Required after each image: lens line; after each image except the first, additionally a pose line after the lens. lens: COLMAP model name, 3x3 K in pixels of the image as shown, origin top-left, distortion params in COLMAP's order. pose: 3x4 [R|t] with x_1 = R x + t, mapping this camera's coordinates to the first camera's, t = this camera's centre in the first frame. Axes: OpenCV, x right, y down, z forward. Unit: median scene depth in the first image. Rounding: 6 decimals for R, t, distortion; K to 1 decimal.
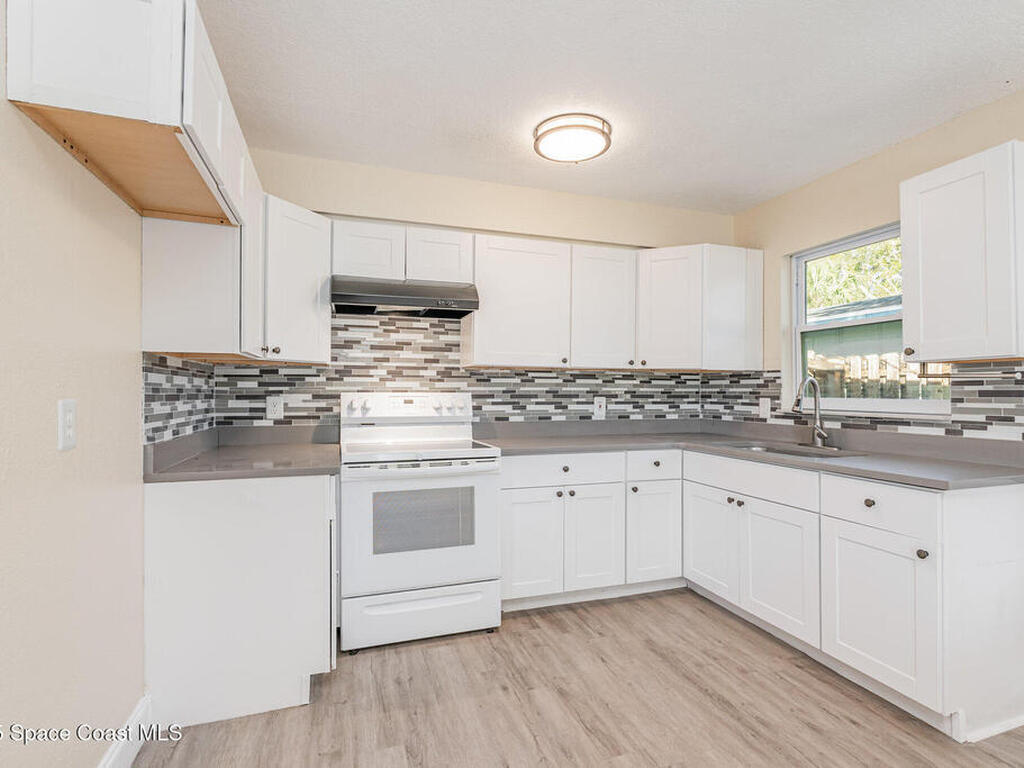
lens RADIAL K [[519.3, 0, 511.0], [0, 519.3, 387.1], [0, 0, 1]] dist [-0.001603, -0.000013]
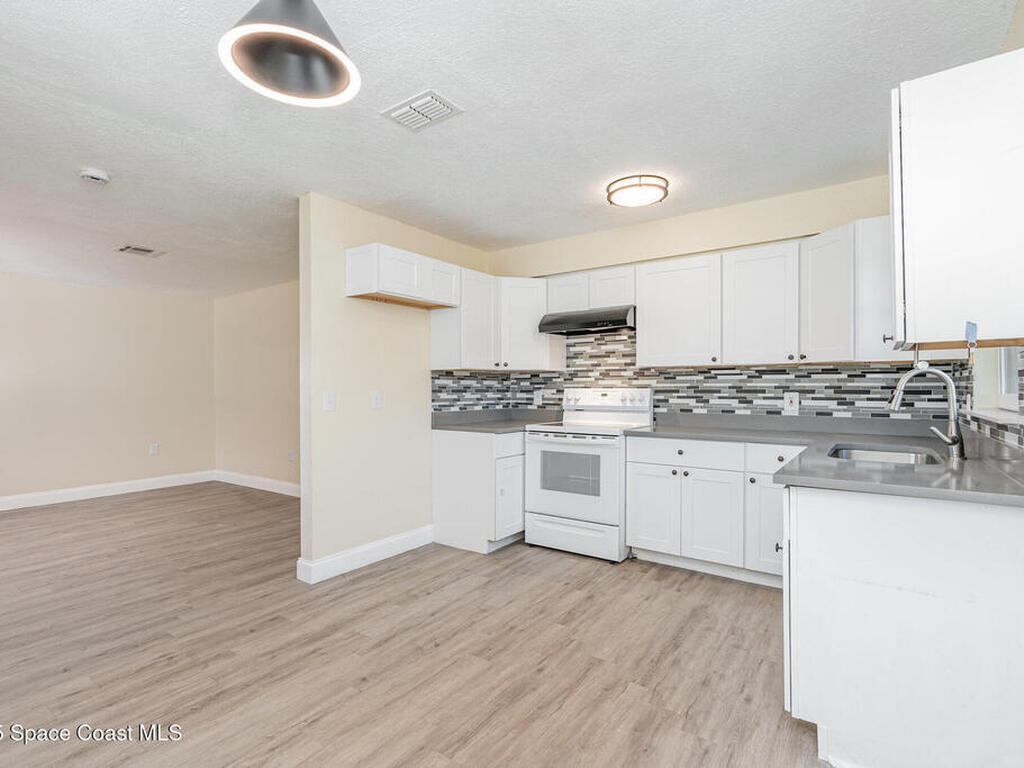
lens RADIAL K [[519.3, 0, 511.0], [0, 519.3, 387.1], [0, 0, 1]] dist [-0.001603, -0.000013]
pose [[0.570917, -0.005058, -0.820992, 0.817560], [0.009288, 0.999957, 0.000298, 0.004596], [0.820955, -0.007796, 0.570939, 0.006007]]
